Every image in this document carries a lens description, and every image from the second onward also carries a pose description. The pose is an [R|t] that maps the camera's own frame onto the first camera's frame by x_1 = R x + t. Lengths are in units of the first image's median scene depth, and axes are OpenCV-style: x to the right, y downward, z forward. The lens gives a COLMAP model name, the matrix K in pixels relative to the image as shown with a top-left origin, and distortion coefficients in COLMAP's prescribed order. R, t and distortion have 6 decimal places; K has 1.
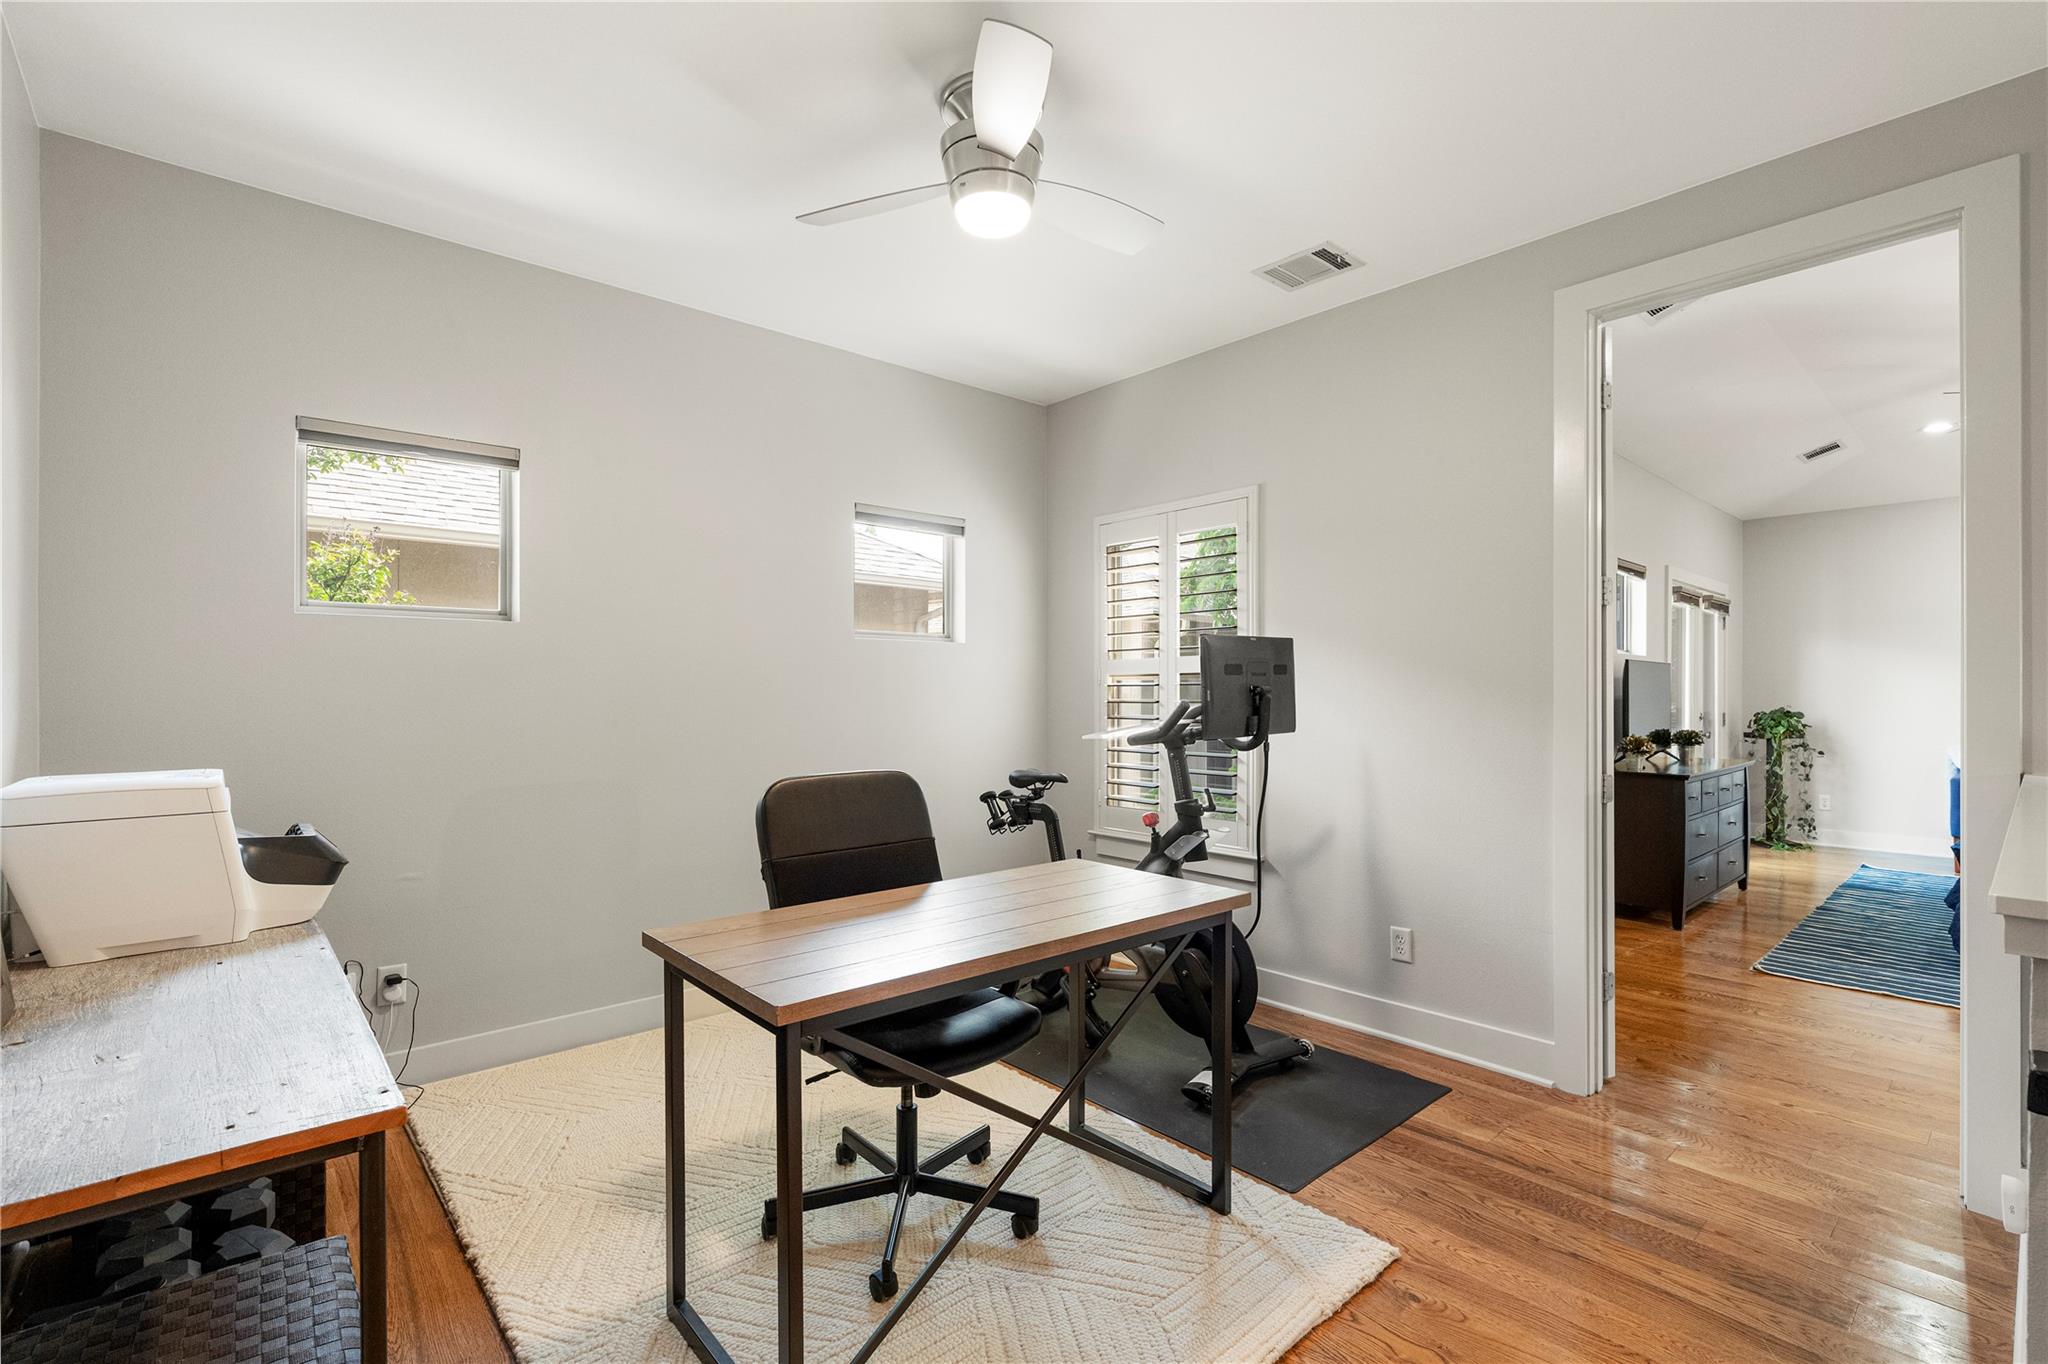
lens RADIAL K [[931.2, 0, 1019.1], [0, 931.2, 686.1], [0, 0, 1]] dist [-0.004139, 0.000632]
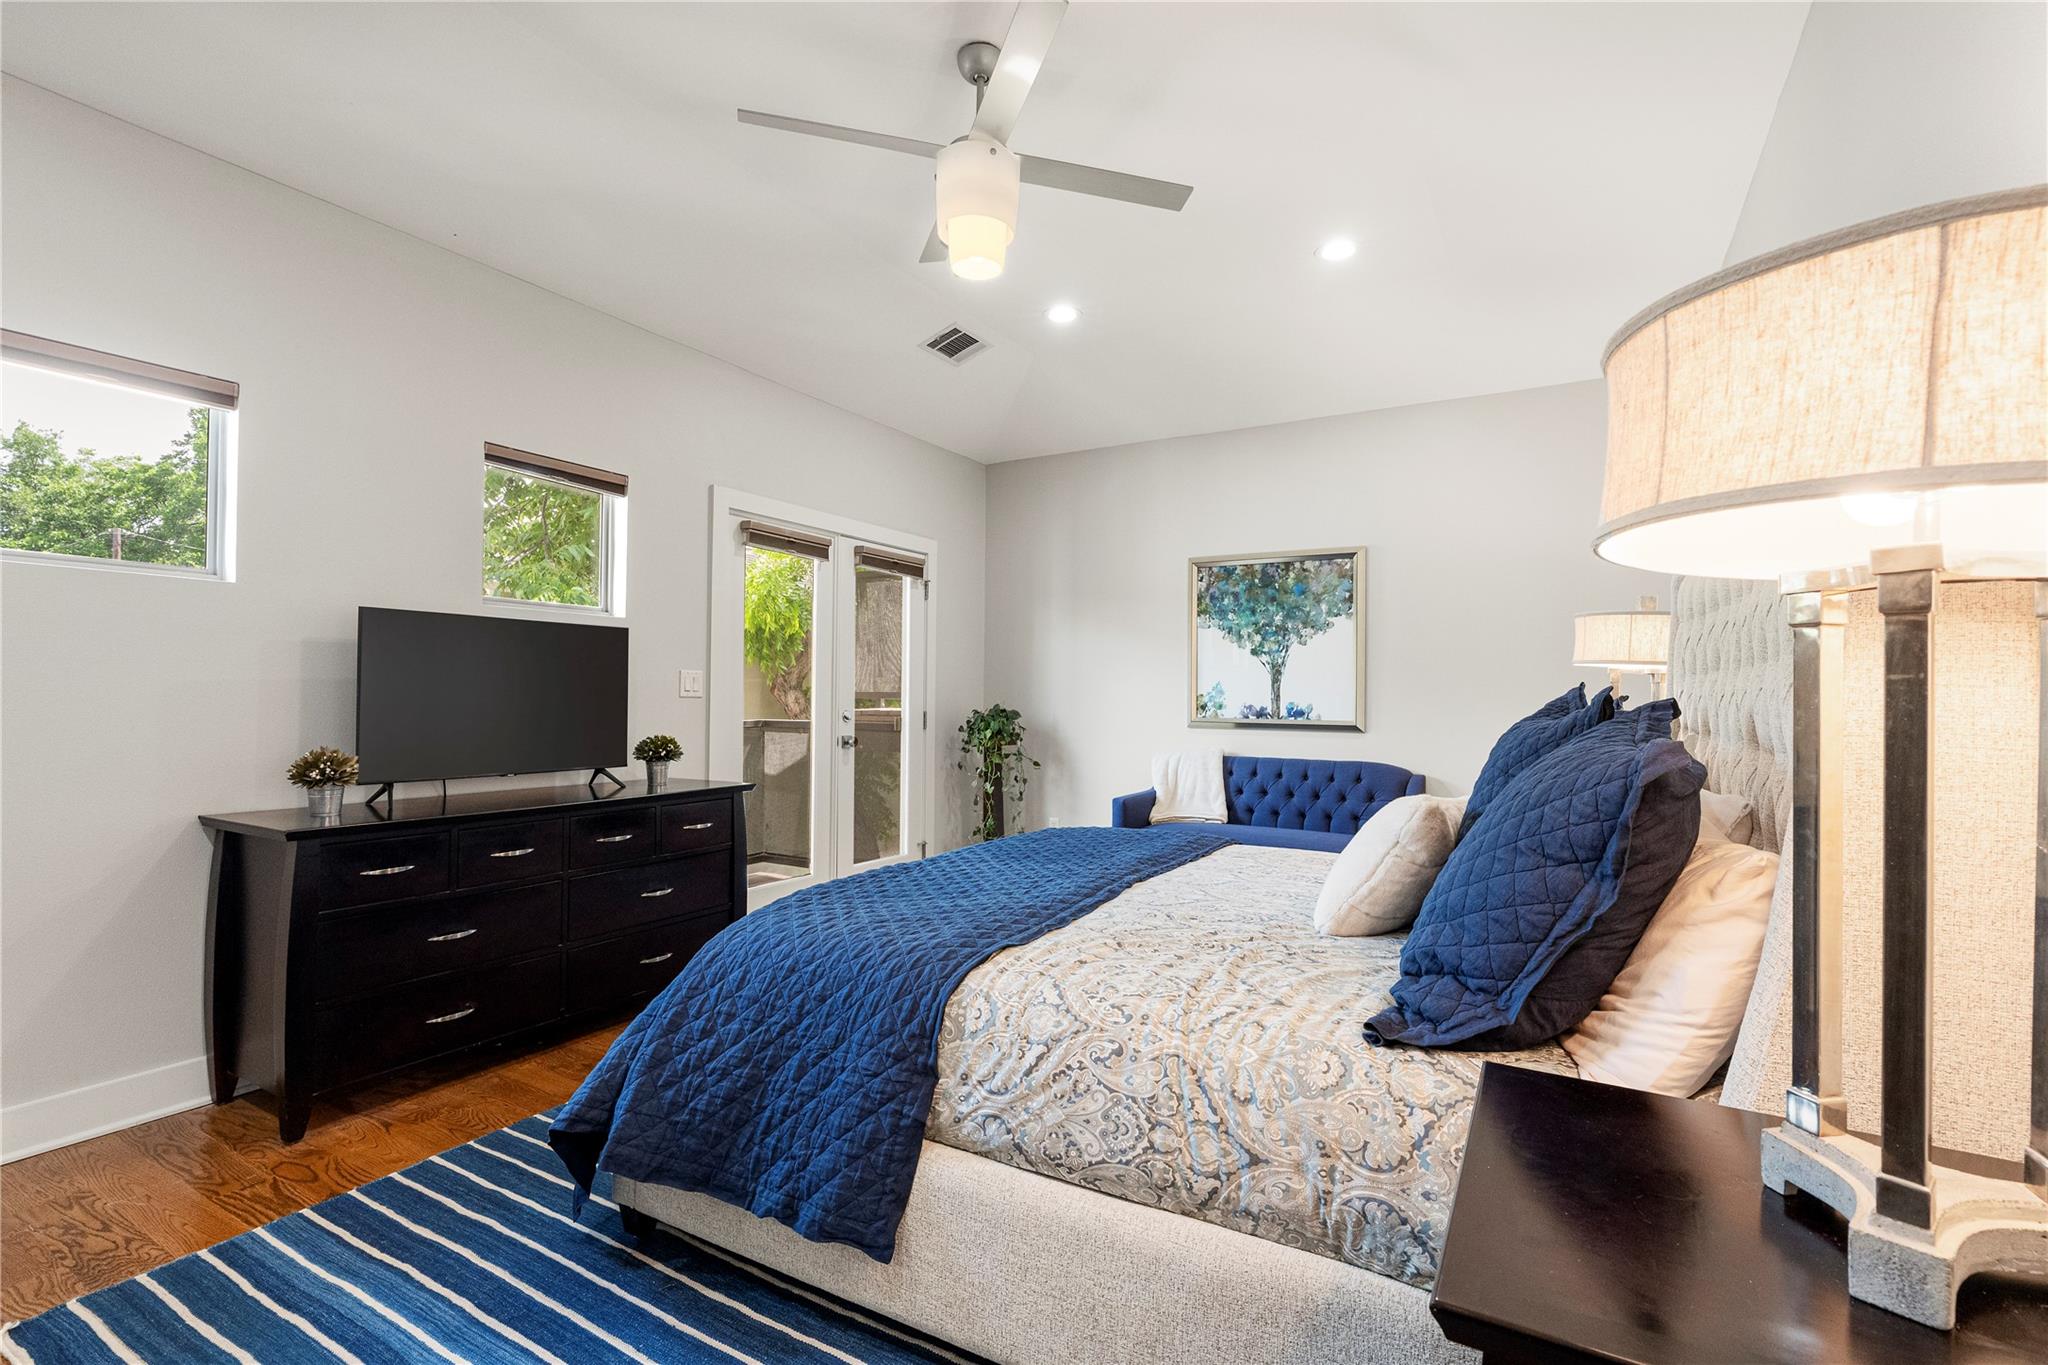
lens RADIAL K [[931.2, 0, 1016.3], [0, 931.2, 682.0], [0, 0, 1]] dist [-0.004139, 0.000632]
pose [[0.954634, 0.005866, 0.297723, 0.615142], [-0.002368, 0.999924, -0.012107, 0.013799], [-0.297772, 0.010853, 0.954575, 0.271380]]
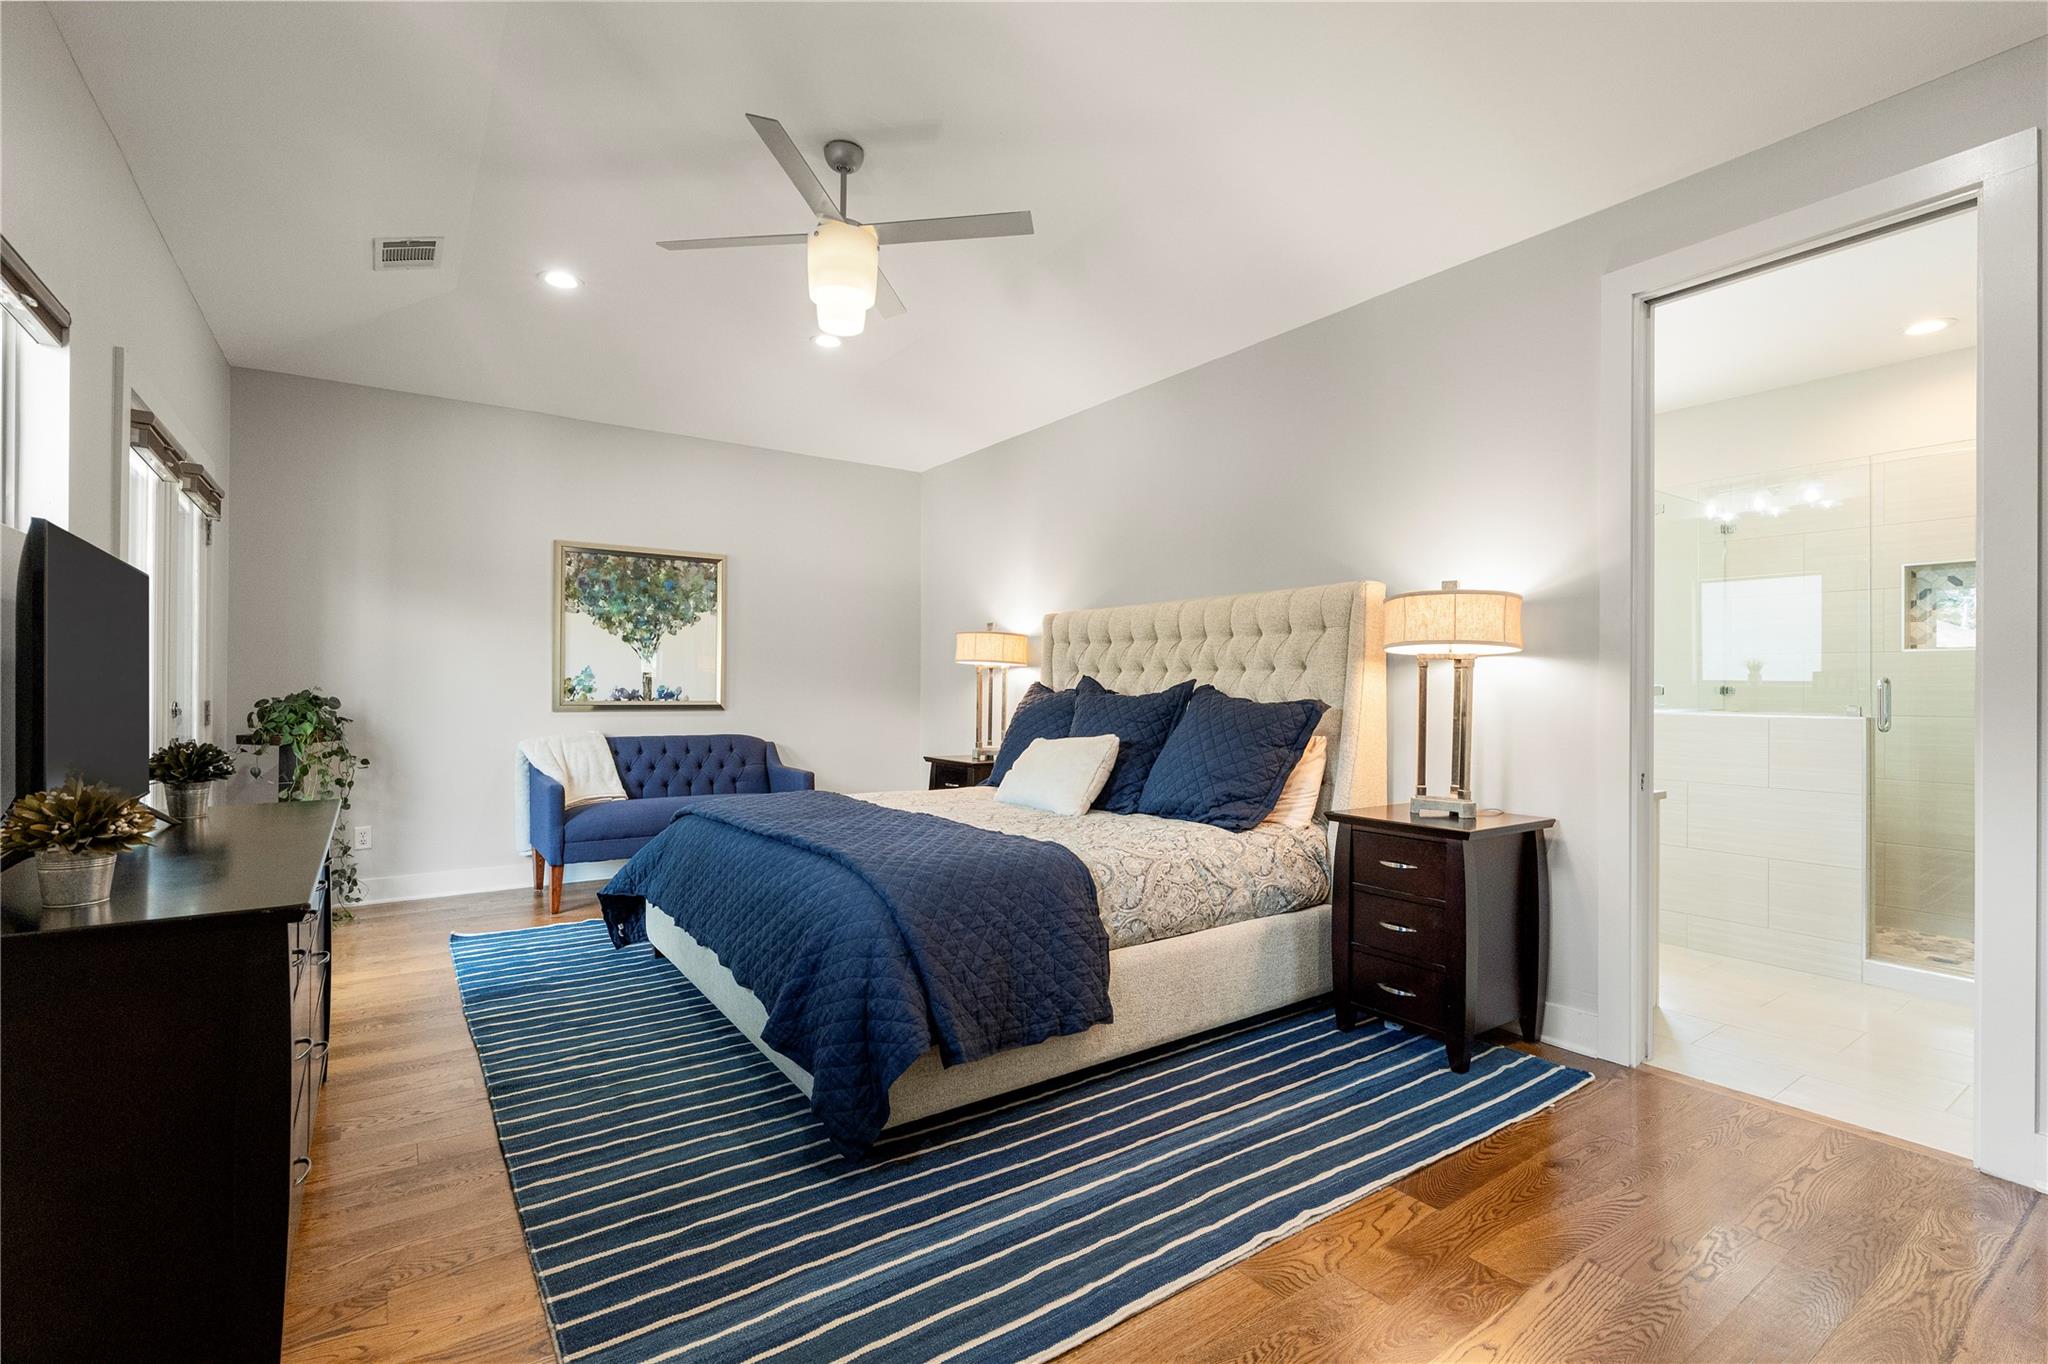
lens RADIAL K [[931.2, 0, 1019.7], [0, 931.2, 682.6], [0, 0, 1]] dist [-0.004139, 0.000632]
pose [[0.128717, -0.002463, 0.991678, 0.293604], [-0.006261, 0.999975, 0.003297, 0.013288], [-0.991662, -0.006633, 0.128698, 0.475461]]
